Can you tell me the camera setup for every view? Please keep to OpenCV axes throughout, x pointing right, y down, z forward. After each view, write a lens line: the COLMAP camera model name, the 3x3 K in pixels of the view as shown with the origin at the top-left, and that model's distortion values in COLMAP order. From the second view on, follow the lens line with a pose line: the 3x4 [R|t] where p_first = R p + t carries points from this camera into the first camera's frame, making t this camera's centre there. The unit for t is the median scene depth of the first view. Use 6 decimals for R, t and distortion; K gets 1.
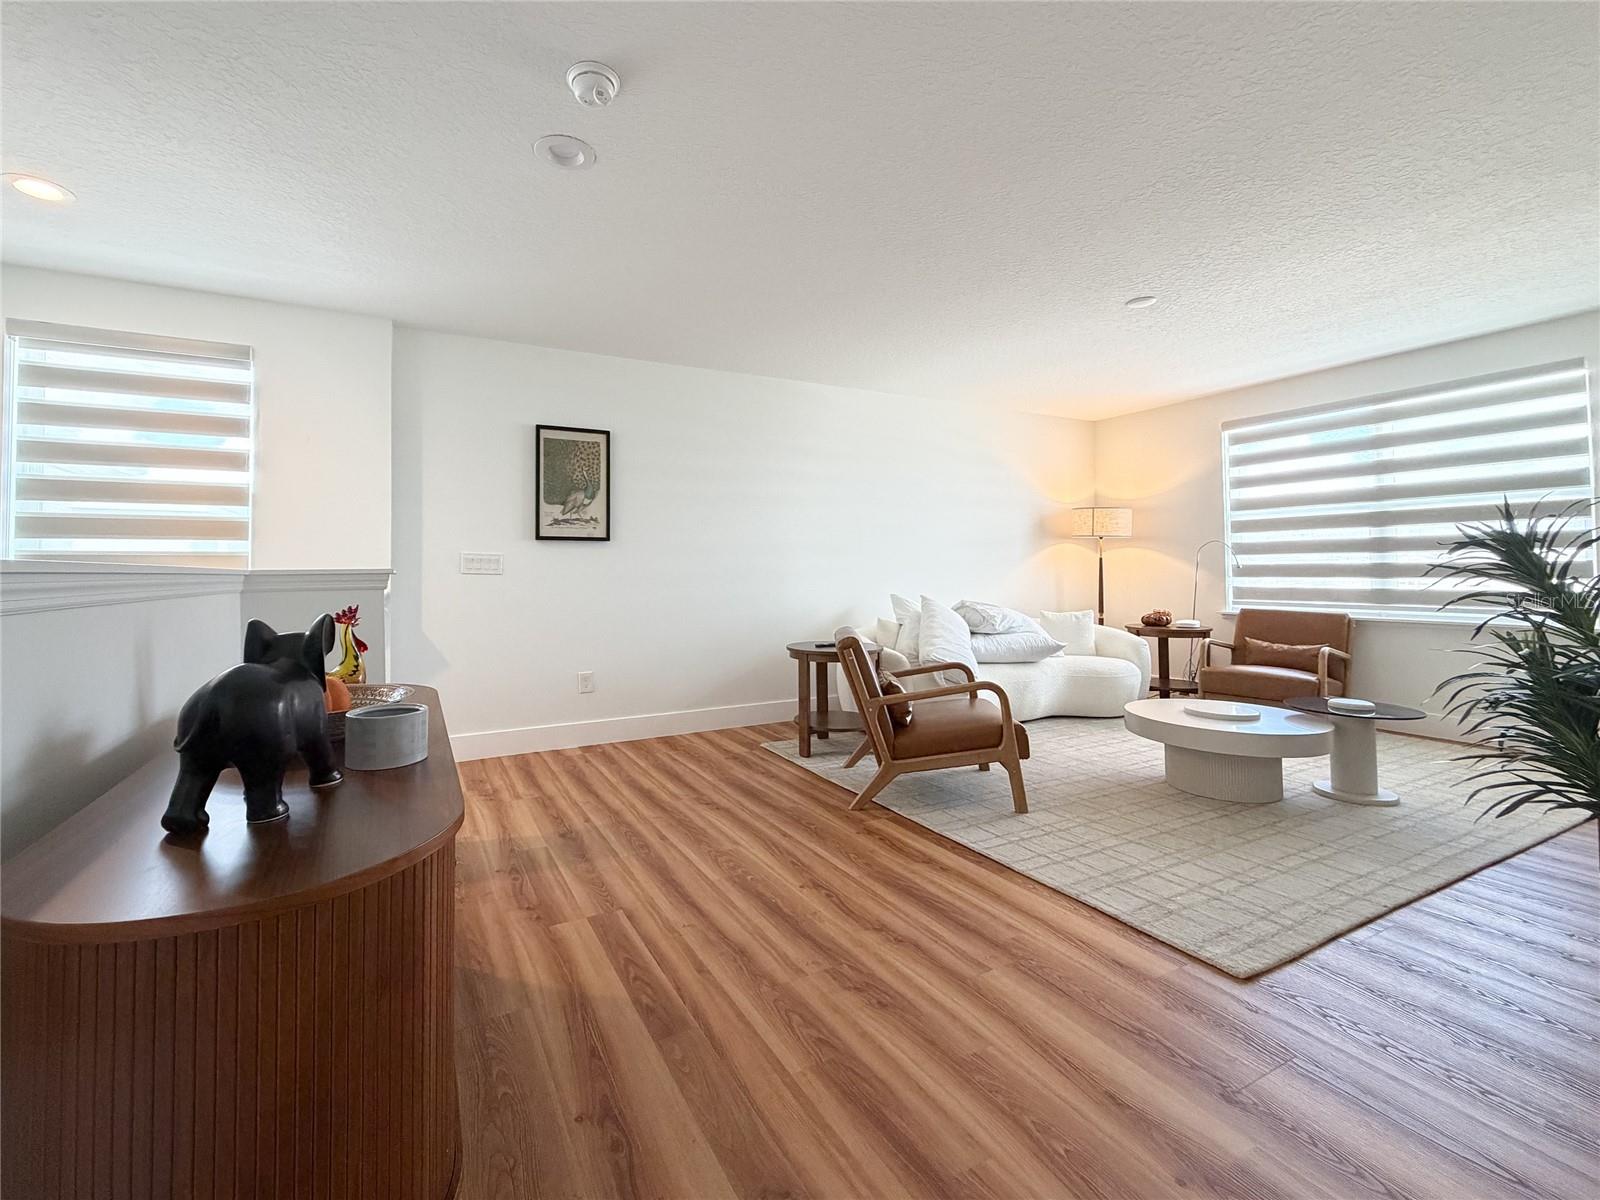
lens RADIAL K [[643.8, 0, 800.0], [0, 643.8, 600.0], [0, 0, 1]] dist [0.001074, 0.000294]
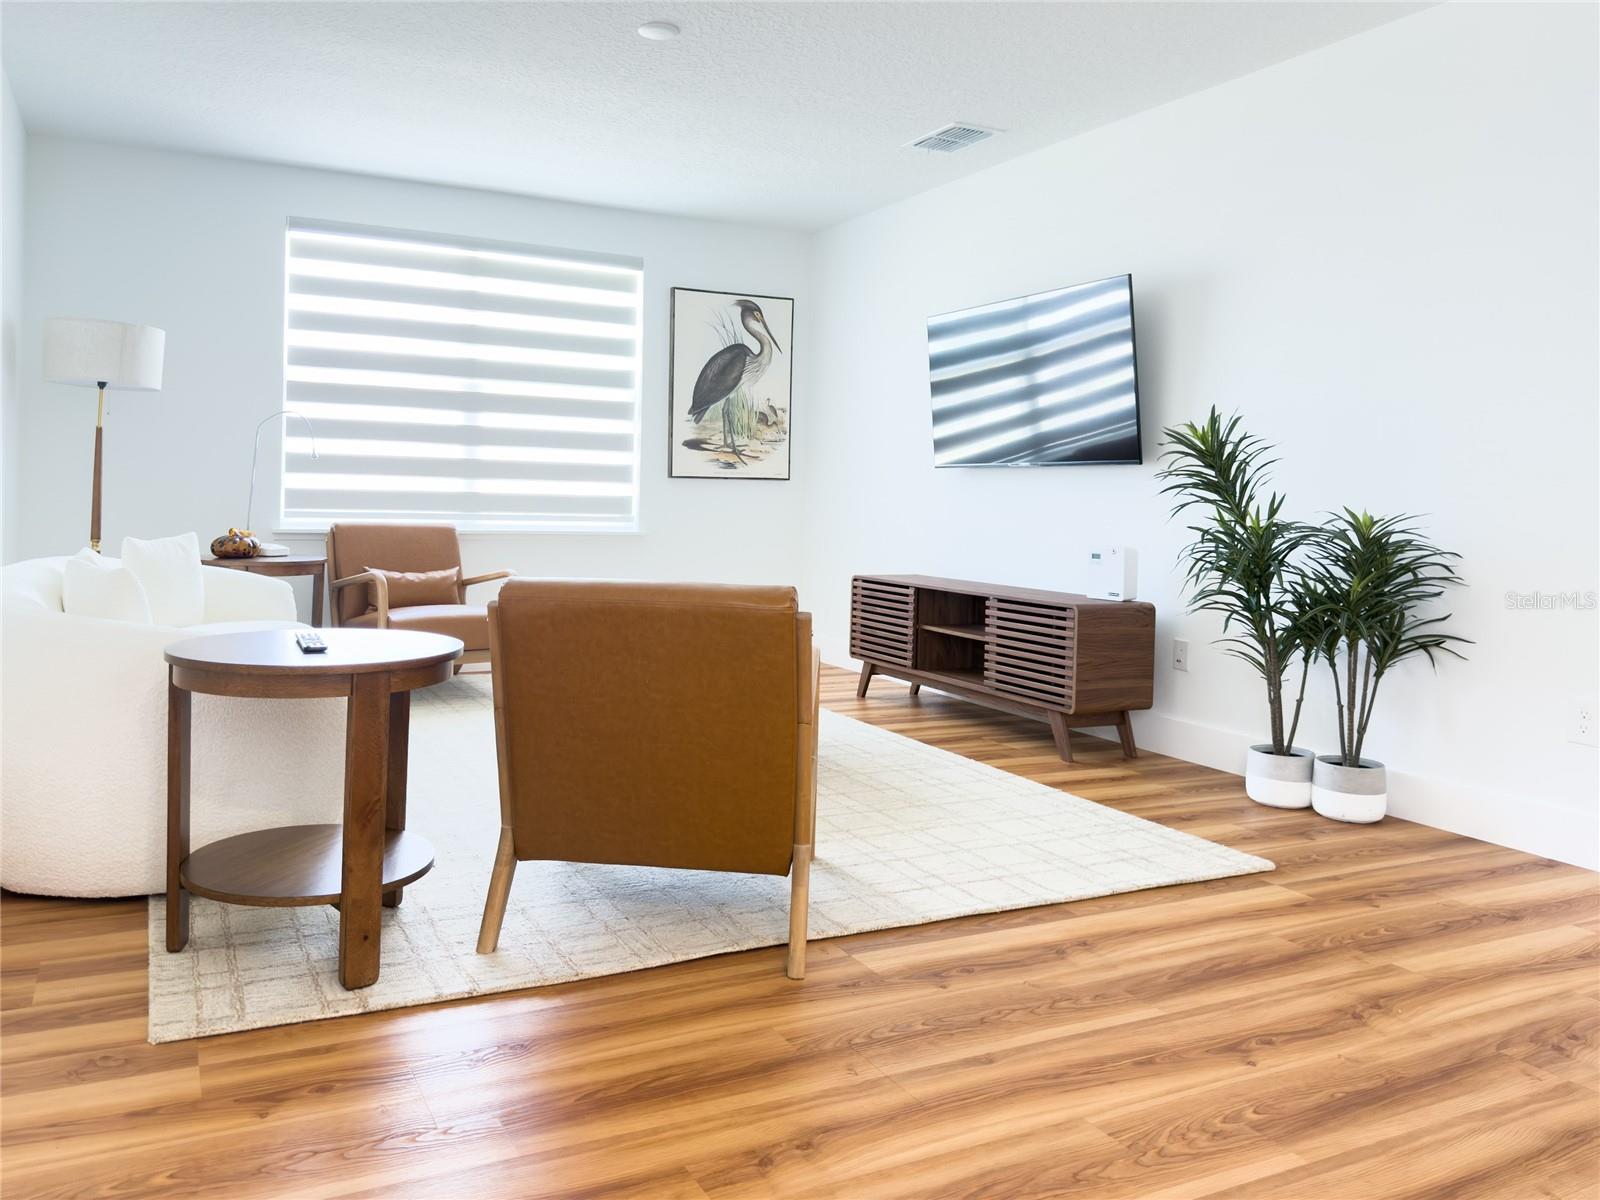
lens RADIAL K [[1027.2, 0, 800.0], [0, 1027.2, 600.0], [0, 0, 1]] dist [-0.002285, 0.000784]
pose [[0.156956, -0.096128, 0.982916, -0.731887], [0.013404, 0.995367, 0.095206, -0.003191], [-0.987515, -0.001768, 0.157517, 1.094157]]
